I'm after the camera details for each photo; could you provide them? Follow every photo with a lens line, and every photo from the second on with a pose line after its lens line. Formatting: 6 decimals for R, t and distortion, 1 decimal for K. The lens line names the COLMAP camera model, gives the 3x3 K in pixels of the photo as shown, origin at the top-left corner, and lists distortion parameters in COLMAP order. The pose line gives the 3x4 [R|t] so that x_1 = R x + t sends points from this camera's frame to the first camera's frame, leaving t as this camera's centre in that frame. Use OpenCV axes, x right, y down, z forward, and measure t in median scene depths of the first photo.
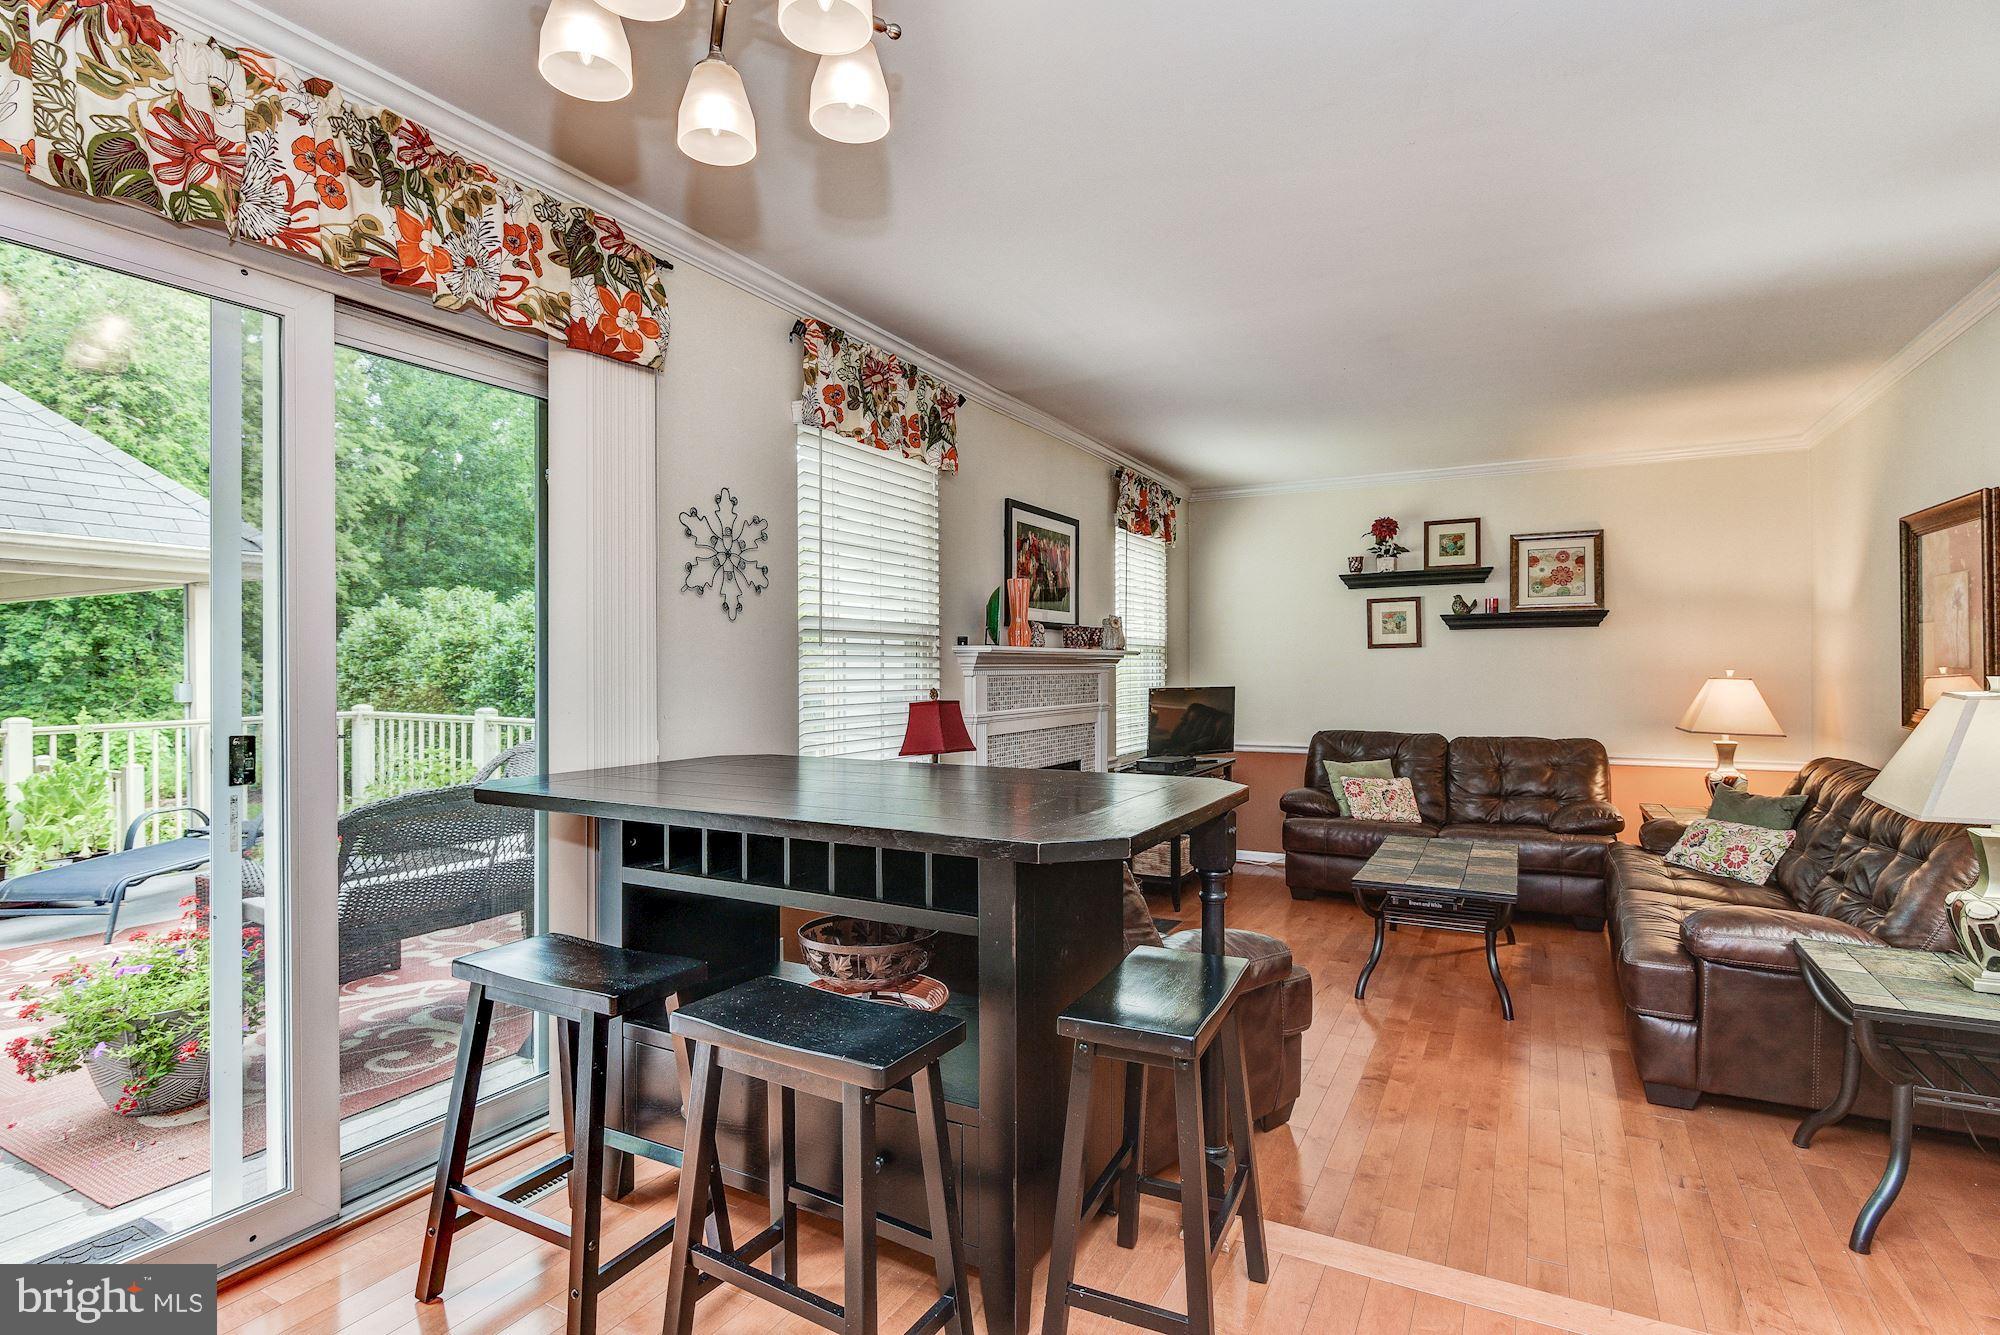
lens RADIAL K [[979.2, 0, 1005.4], [0, 979.2, 676.5], [0, 0, 1]] dist [0.002777, -0.005040]
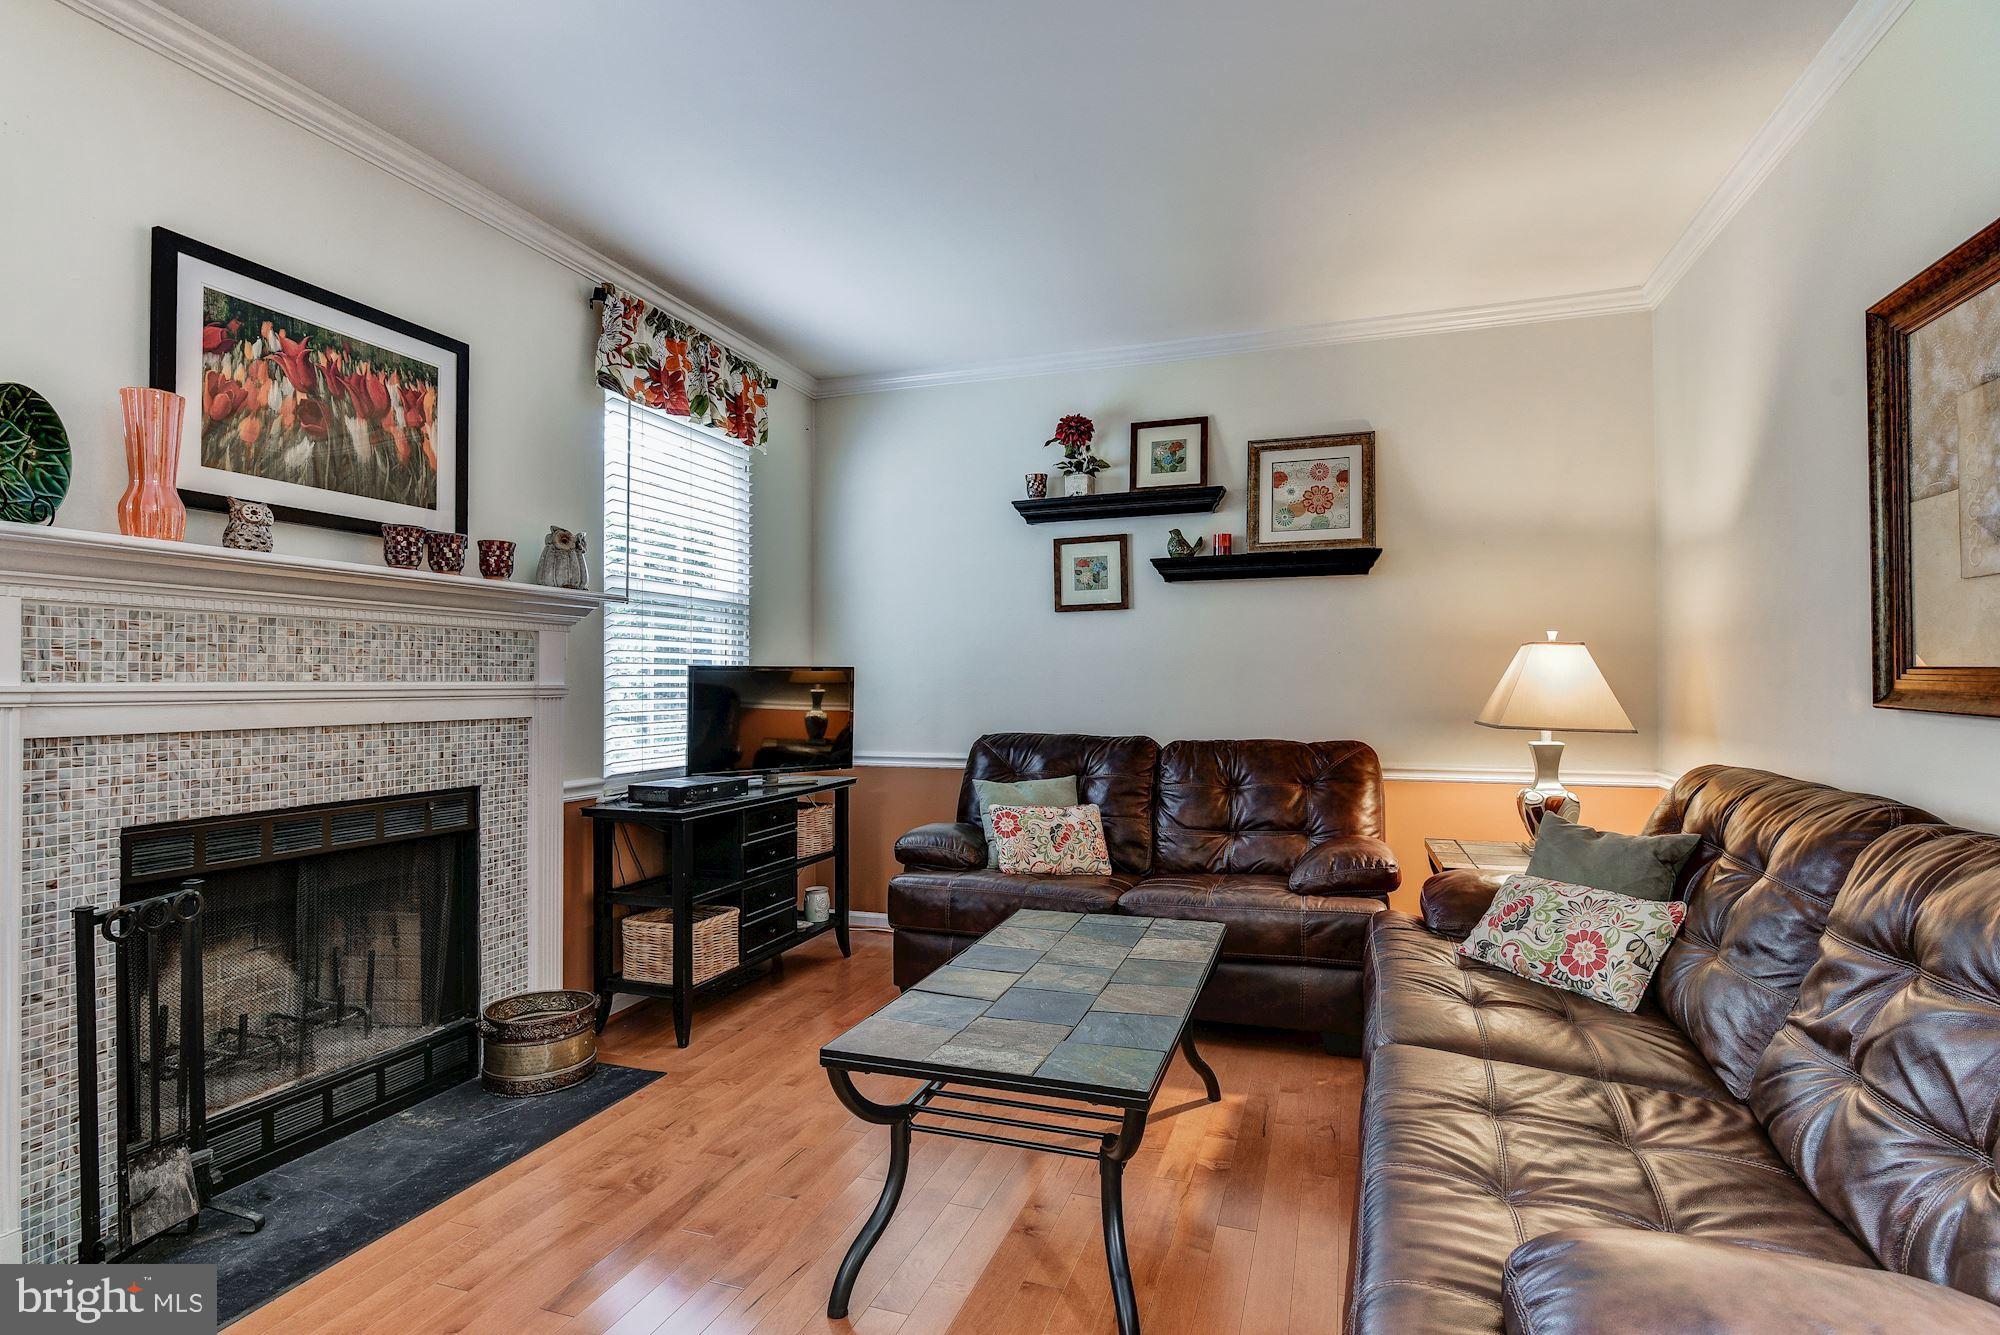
lens RADIAL K [[979.2, 0, 998.7], [0, 979.2, 678.2], [0, 0, 1]] dist [0.002777, -0.005040]
pose [[0.988599, 0.001668, 0.150564, 0.251528], [0.000634, 0.999884, -0.015242, 0.030214], [-0.150572, 0.015163, 0.988483, 0.371668]]
